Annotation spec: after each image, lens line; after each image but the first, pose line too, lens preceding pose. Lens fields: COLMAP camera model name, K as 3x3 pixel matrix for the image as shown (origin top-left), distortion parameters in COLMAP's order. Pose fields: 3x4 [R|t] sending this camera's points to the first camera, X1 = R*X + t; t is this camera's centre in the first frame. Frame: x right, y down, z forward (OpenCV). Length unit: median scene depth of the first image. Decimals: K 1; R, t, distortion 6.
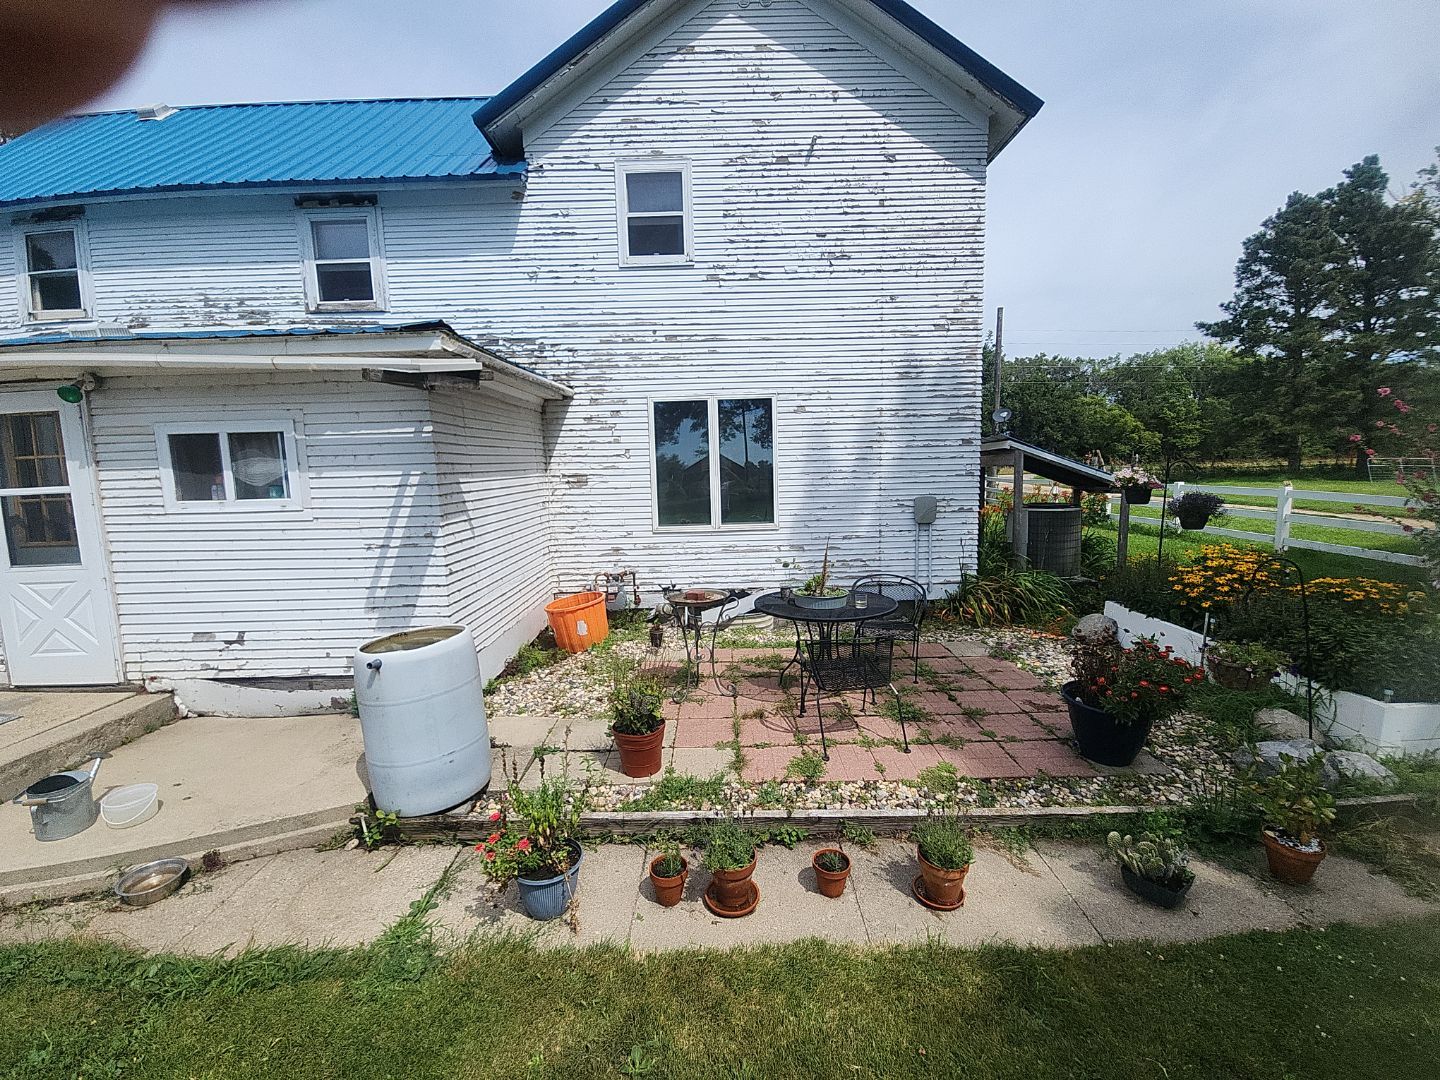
lens RADIAL K [[599.7, 0, 717.1], [0, 599.7, 548.0], [0, 0, 1]] dist [0.021994, -0.014659]
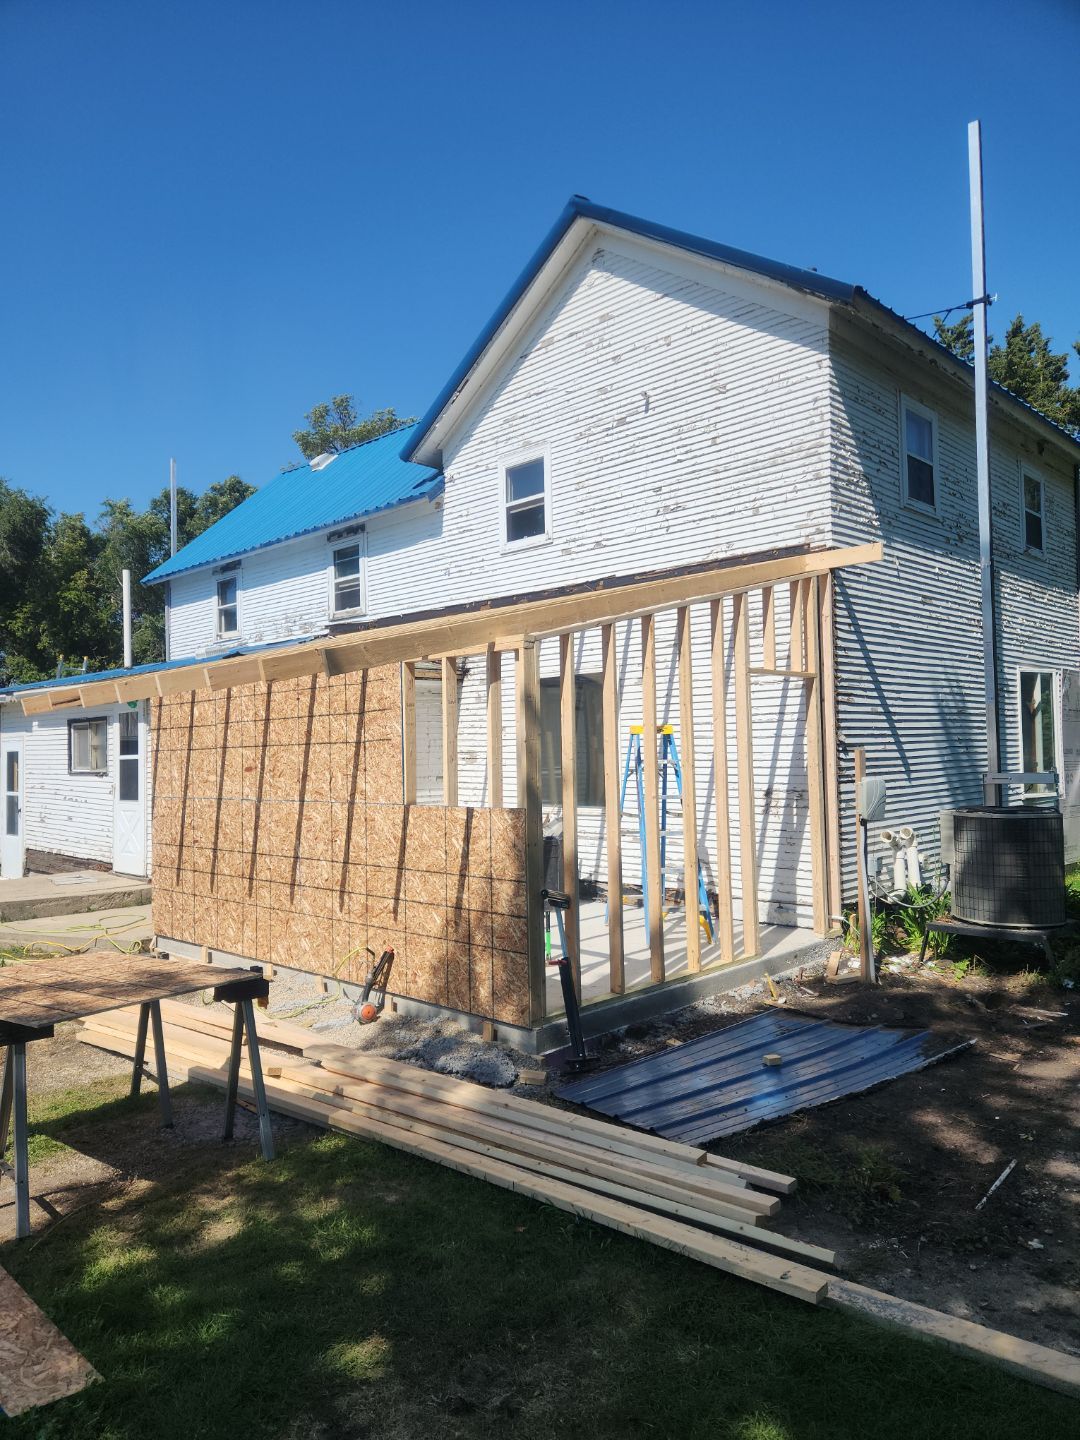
lens RADIAL K [[985.5, 0, 551.1], [0, 985.5, 744.7], [0, 0, 1]] dist [0.087399, -0.000448]
pose [[0.712565, 0.008236, -0.701558, 1.117795], [-0.097818, 0.991331, -0.087716, 0.000323], [0.694754, 0.131128, 0.707194, -0.101877]]
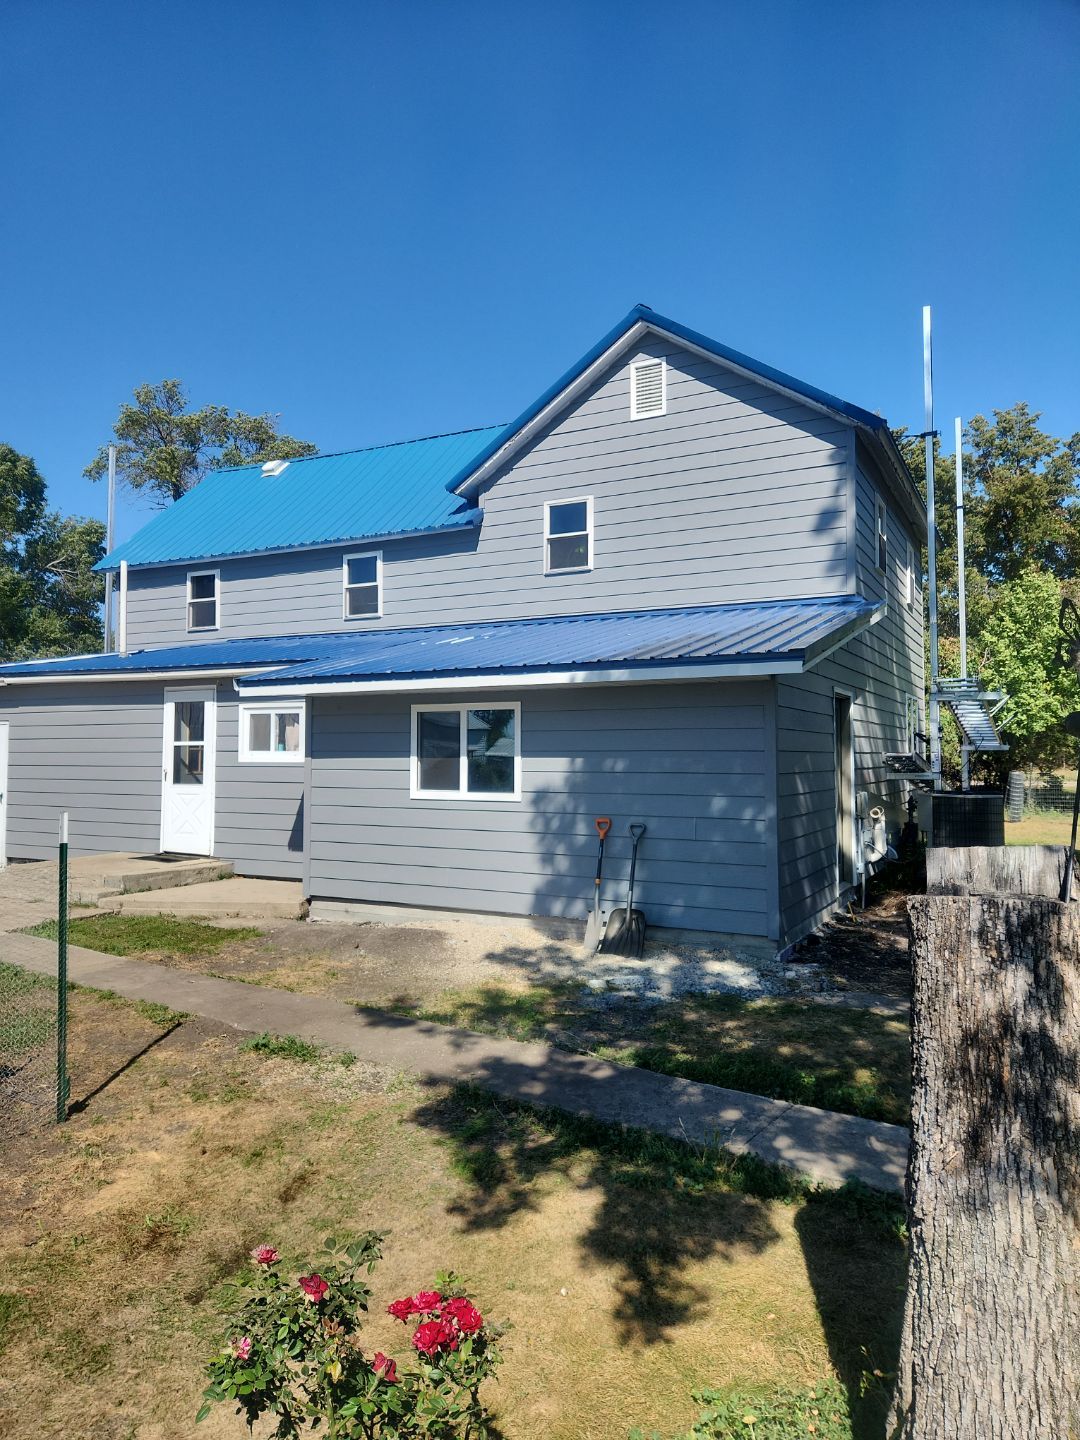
lens RADIAL K [[985.5, 0, 551.1], [0, 985.5, 744.7], [0, 0, 1]] dist [0.087399, -0.000448]
pose [[0.890100, 0.018619, -0.455385, 0.809626], [-0.075754, 0.991311, -0.107539, 0.099793], [0.449426, 0.130218, 0.883776, -0.779023]]
